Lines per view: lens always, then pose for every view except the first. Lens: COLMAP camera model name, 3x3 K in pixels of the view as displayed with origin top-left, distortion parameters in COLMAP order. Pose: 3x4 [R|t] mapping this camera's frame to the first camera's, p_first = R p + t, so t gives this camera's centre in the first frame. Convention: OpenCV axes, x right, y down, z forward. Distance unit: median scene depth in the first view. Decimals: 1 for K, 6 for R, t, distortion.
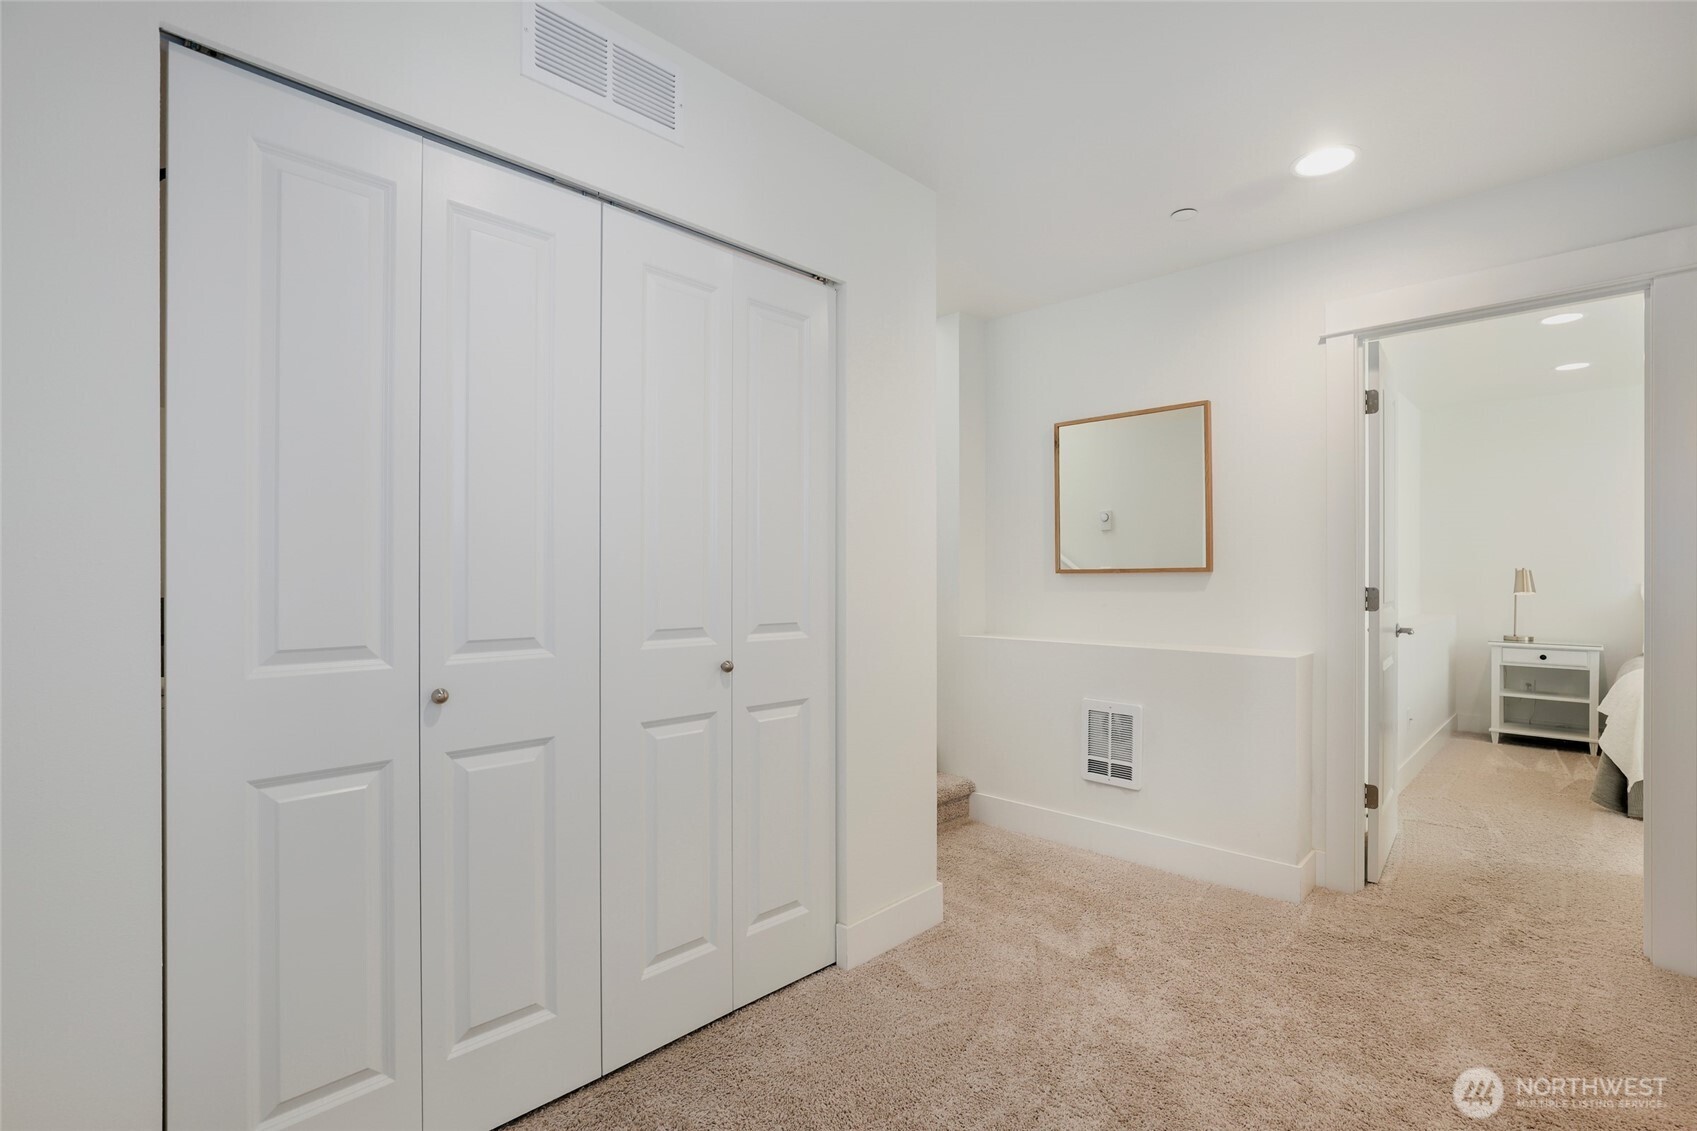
lens RADIAL K [[778.5, 0, 858.2], [0, 778.5, 574.3], [0, 0, 1]] dist [-0.014345, 0.000065]
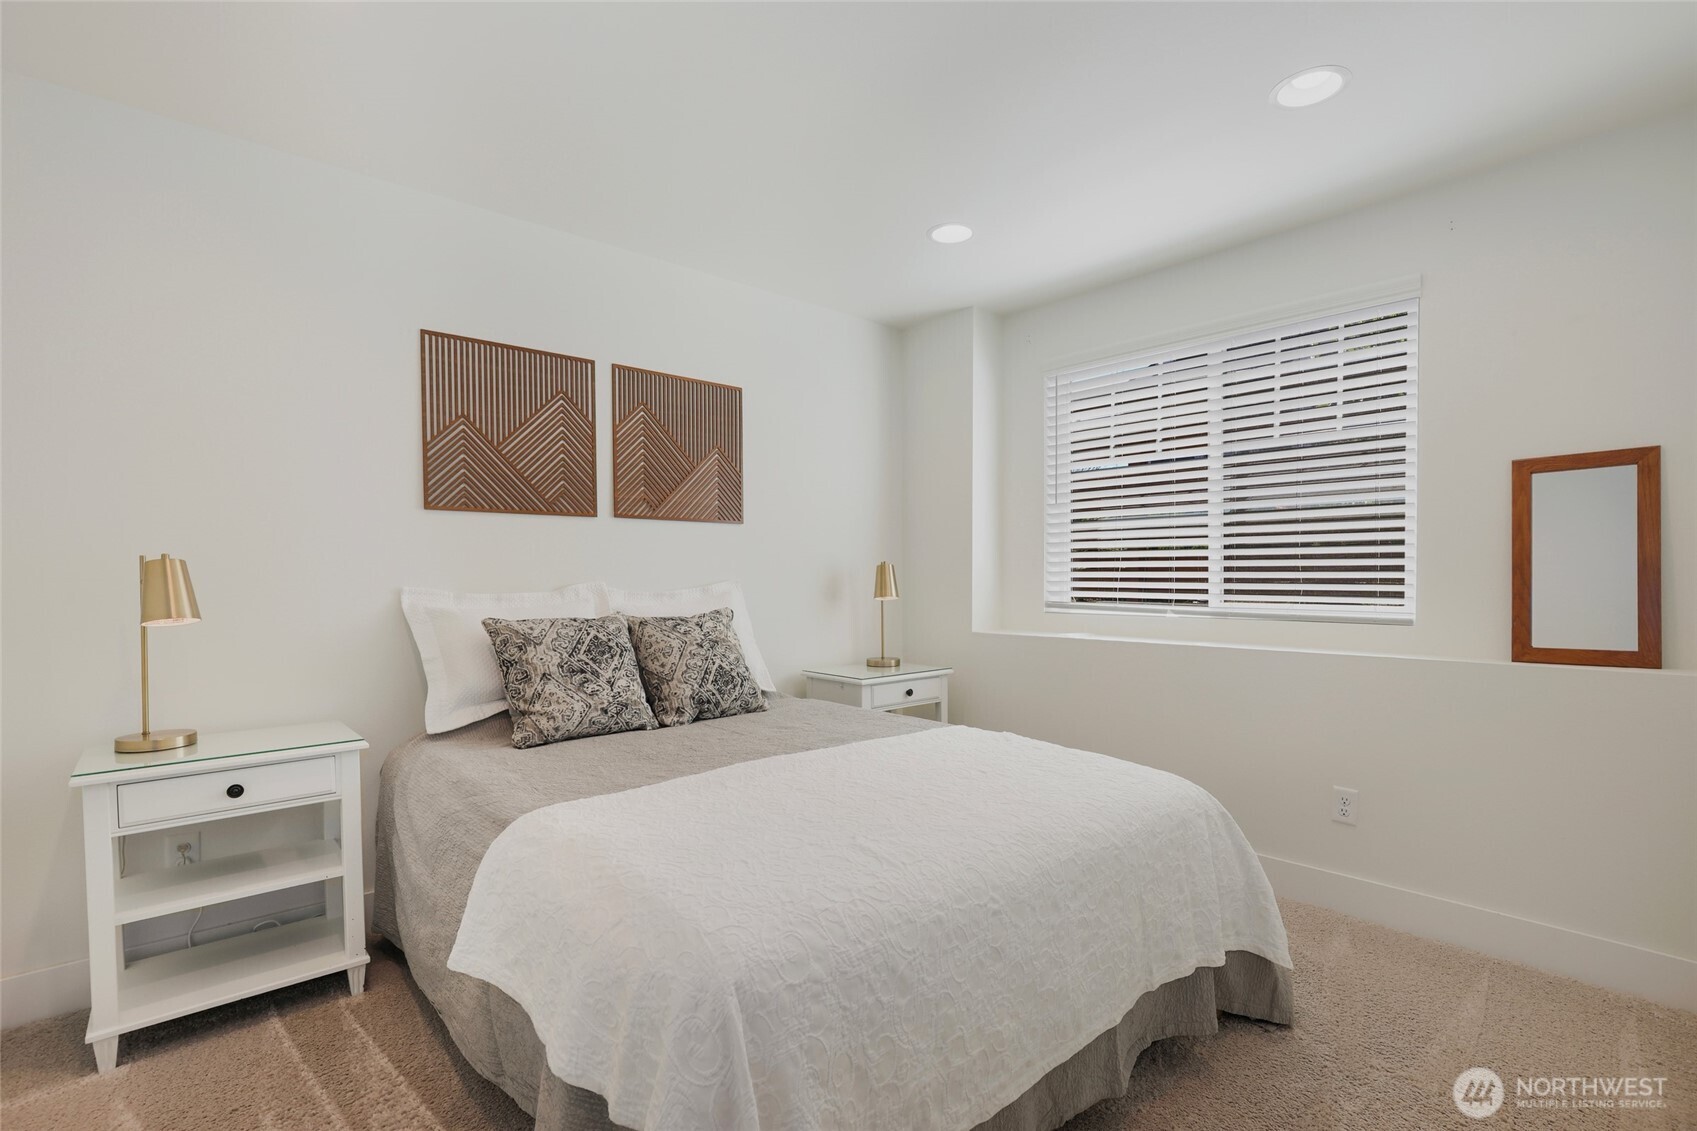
lens RADIAL K [[778.5, 0, 858.2], [0, 778.5, 574.3], [0, 0, 1]] dist [-0.014345, 0.000065]
pose [[0.073675, -0.022974, 0.997018, 0.514685], [0.006361, 0.999725, 0.022567, -0.004910], [-0.997262, 0.004680, 0.073801, 0.636342]]
